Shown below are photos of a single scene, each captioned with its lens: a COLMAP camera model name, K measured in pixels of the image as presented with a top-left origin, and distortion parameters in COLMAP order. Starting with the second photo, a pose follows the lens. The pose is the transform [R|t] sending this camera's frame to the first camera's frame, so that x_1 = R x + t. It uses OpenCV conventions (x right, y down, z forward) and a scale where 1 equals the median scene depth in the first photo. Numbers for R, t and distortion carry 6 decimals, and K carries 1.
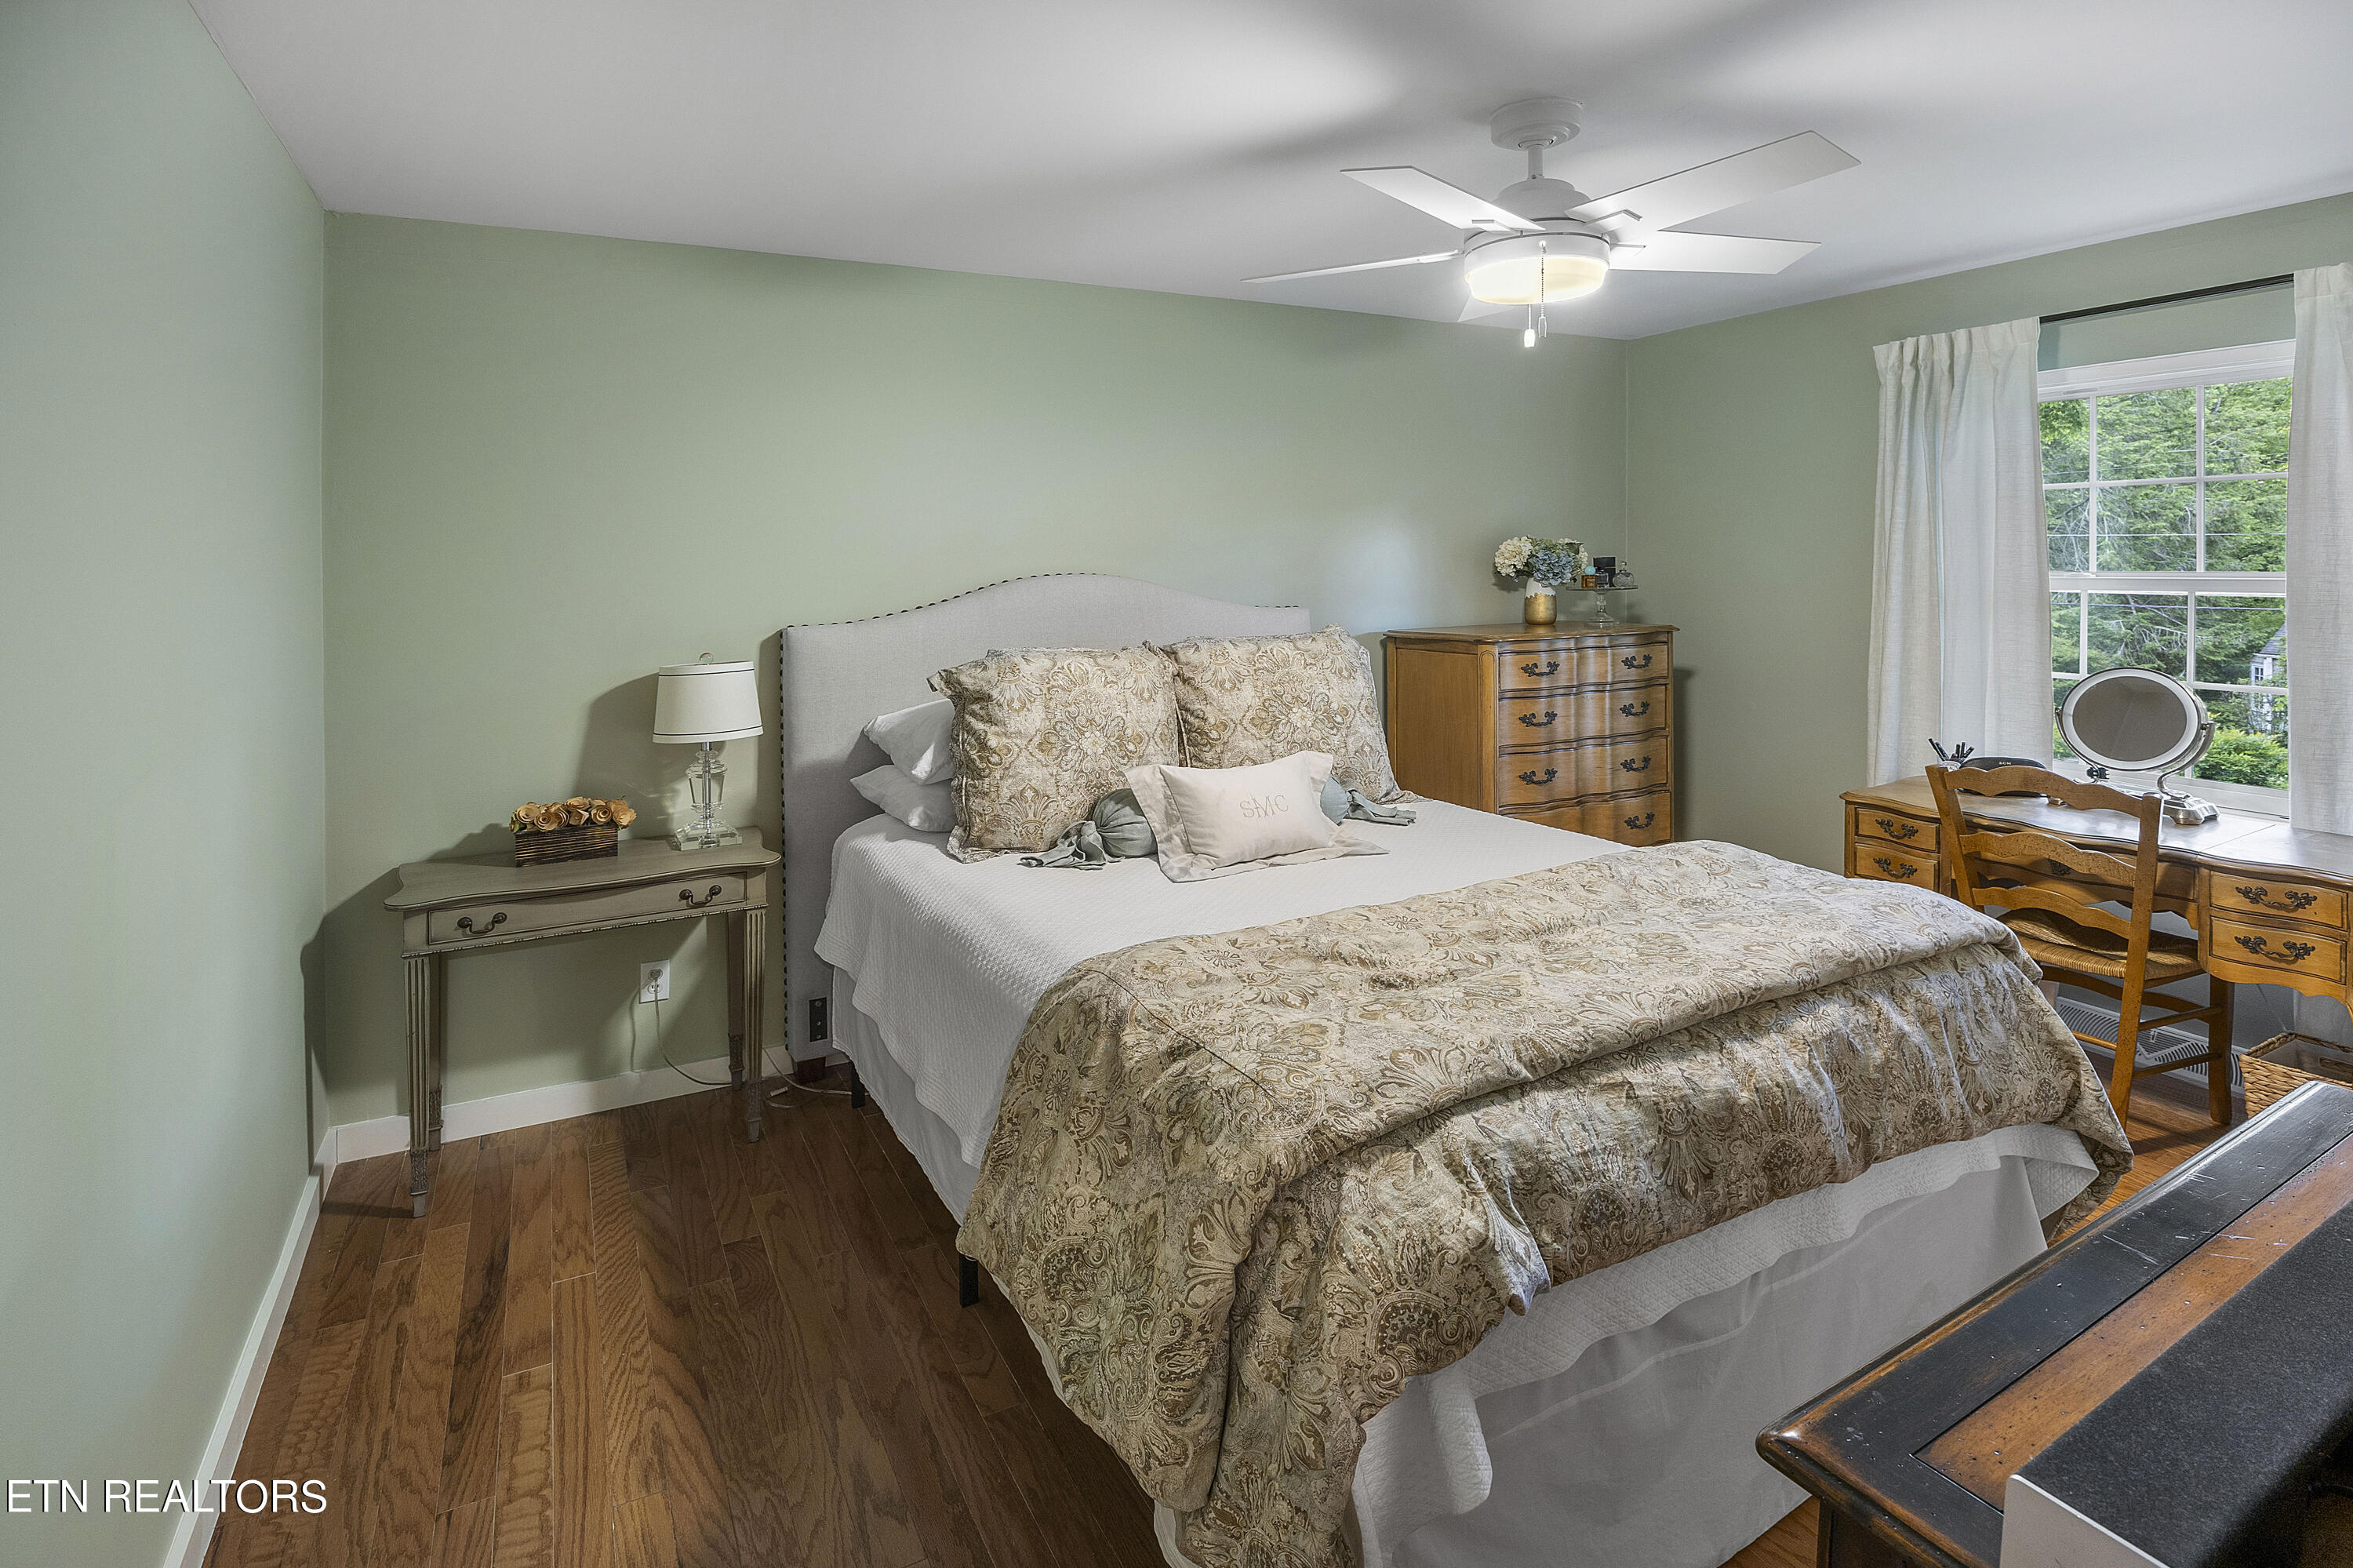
lens RADIAL K [[1100.0, 0, 1176.5], [0, 1100.0, 784.0], [0, 0, 1]] dist [-0.022218, -0.000034]
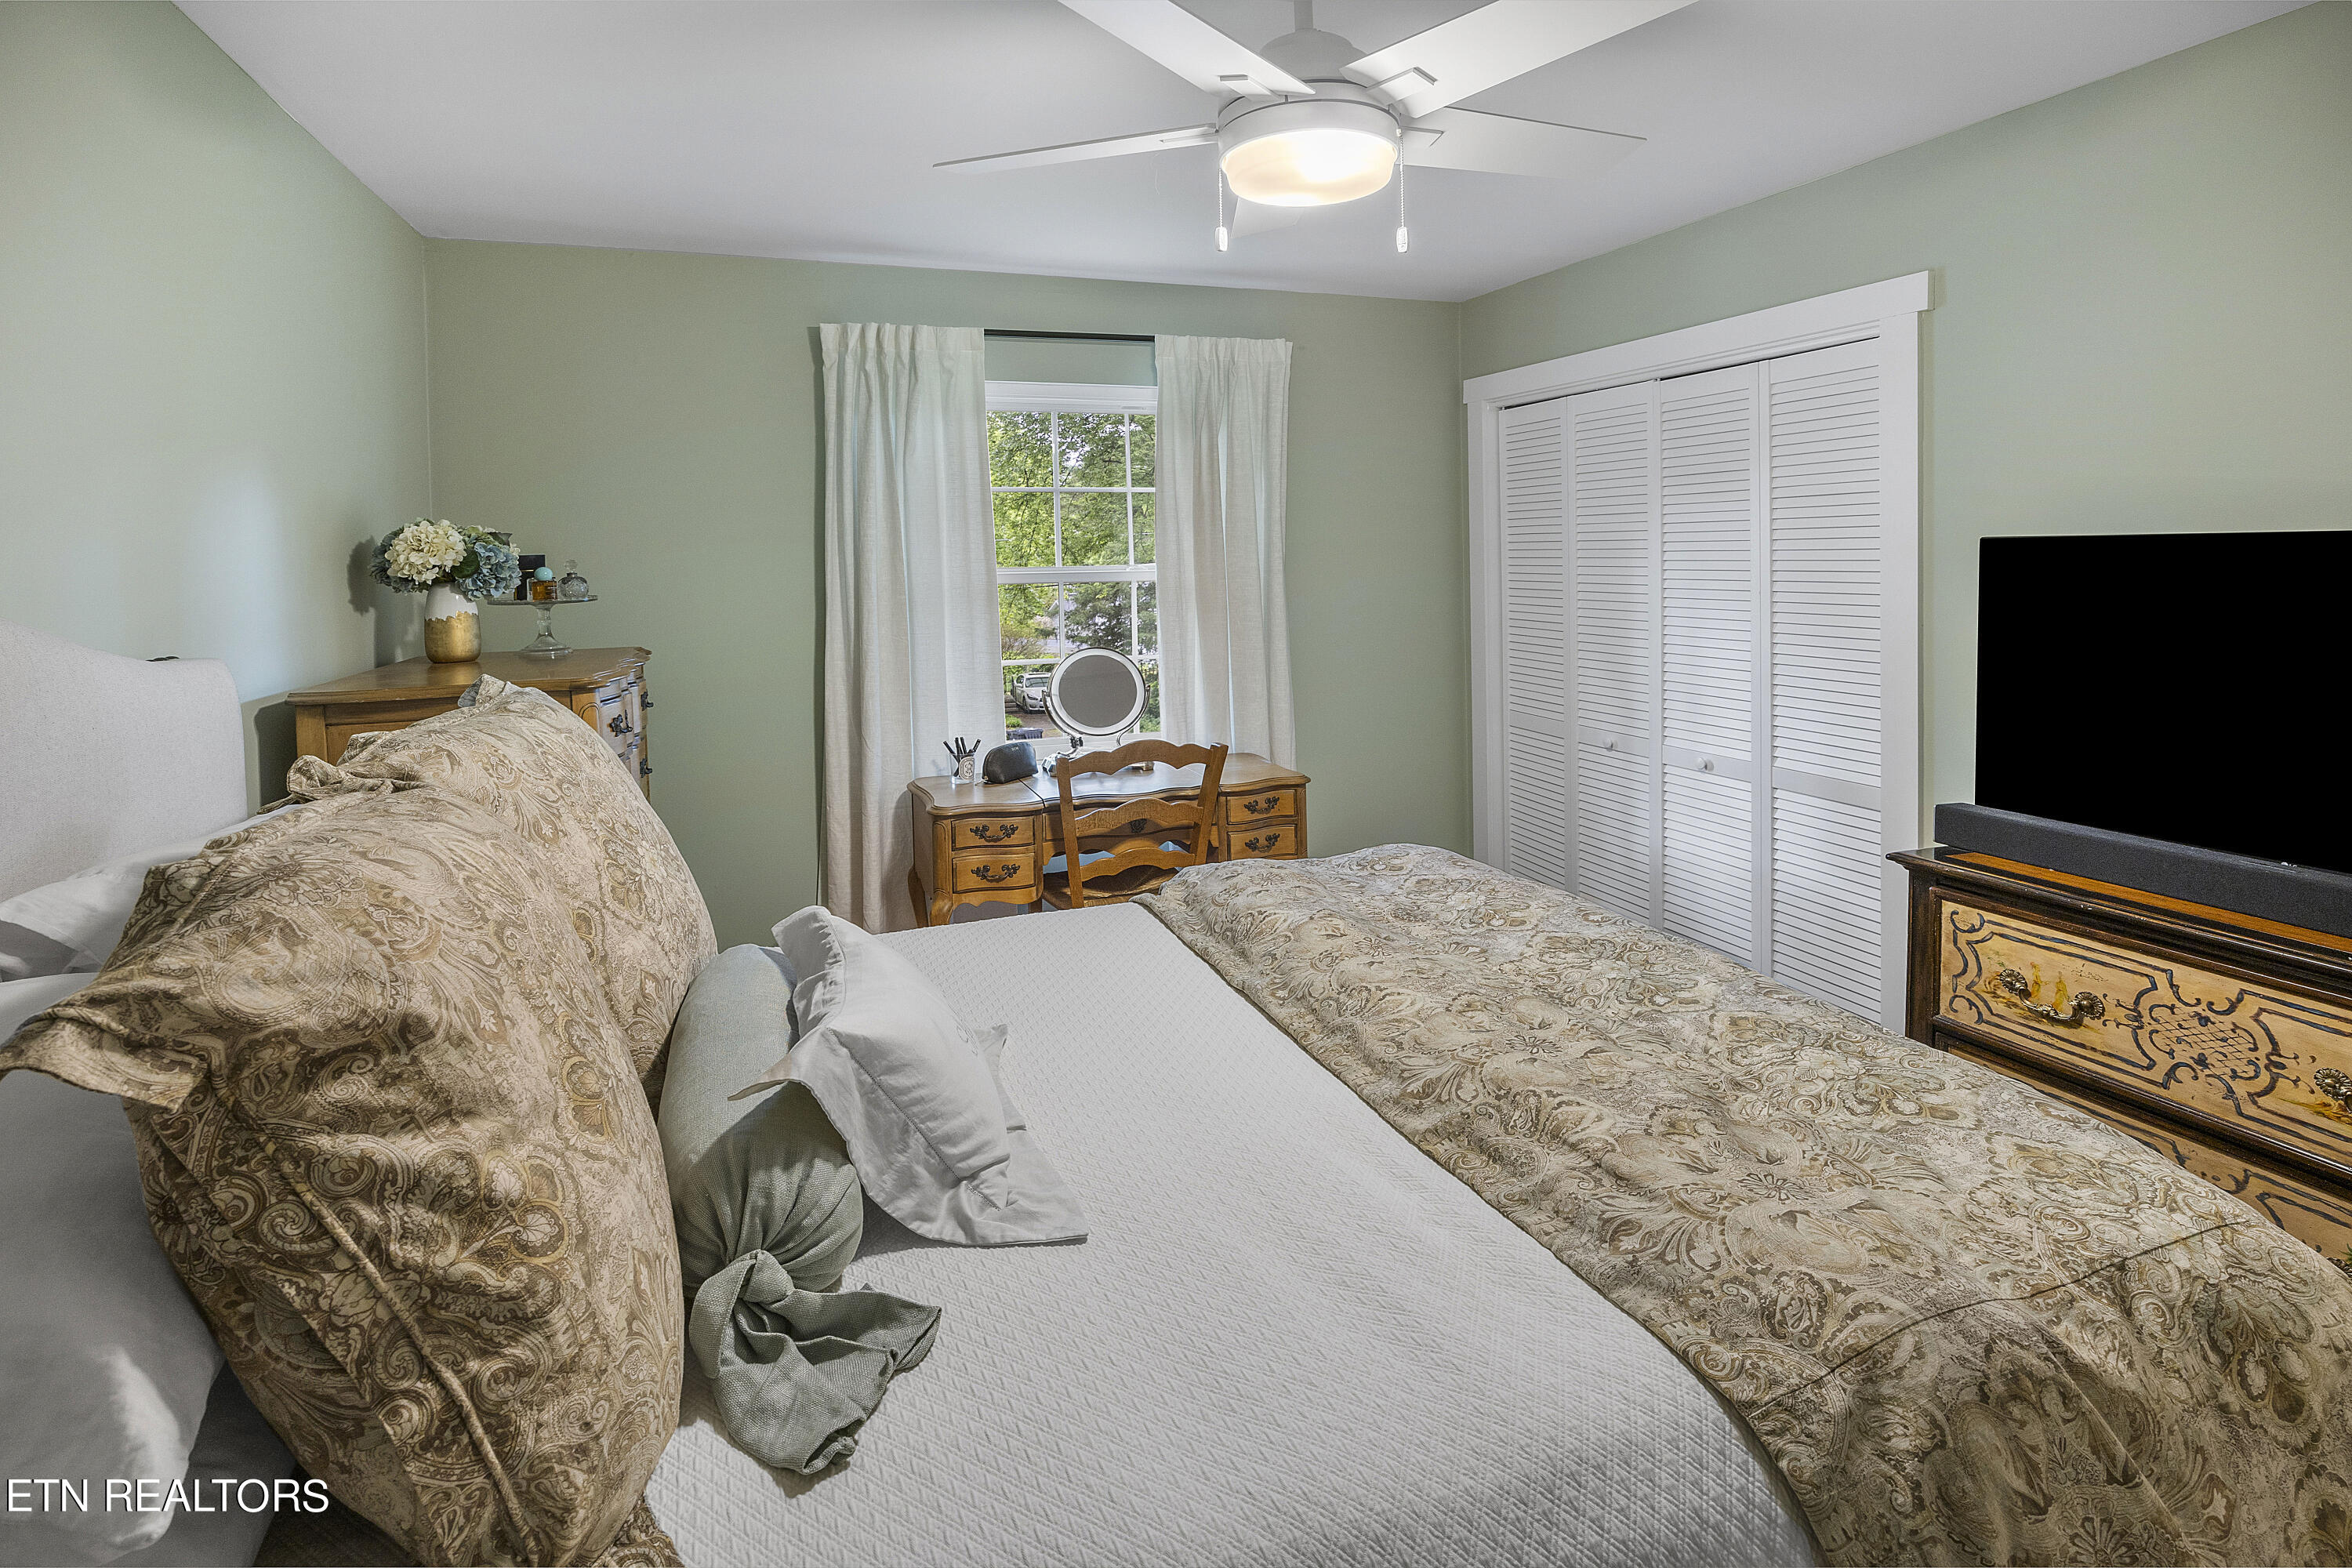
lens RADIAL K [[1204.2, 0, 1174.8], [0, 1204.2, 693.2], [0, 0, 1]] dist [-0.011280, -0.000339]
pose [[0.179590, -0.101157, 0.978527, -0.395990], [0.204234, 0.976860, 0.063502, -0.133364], [-0.962308, 0.188444, 0.196094, 0.725017]]
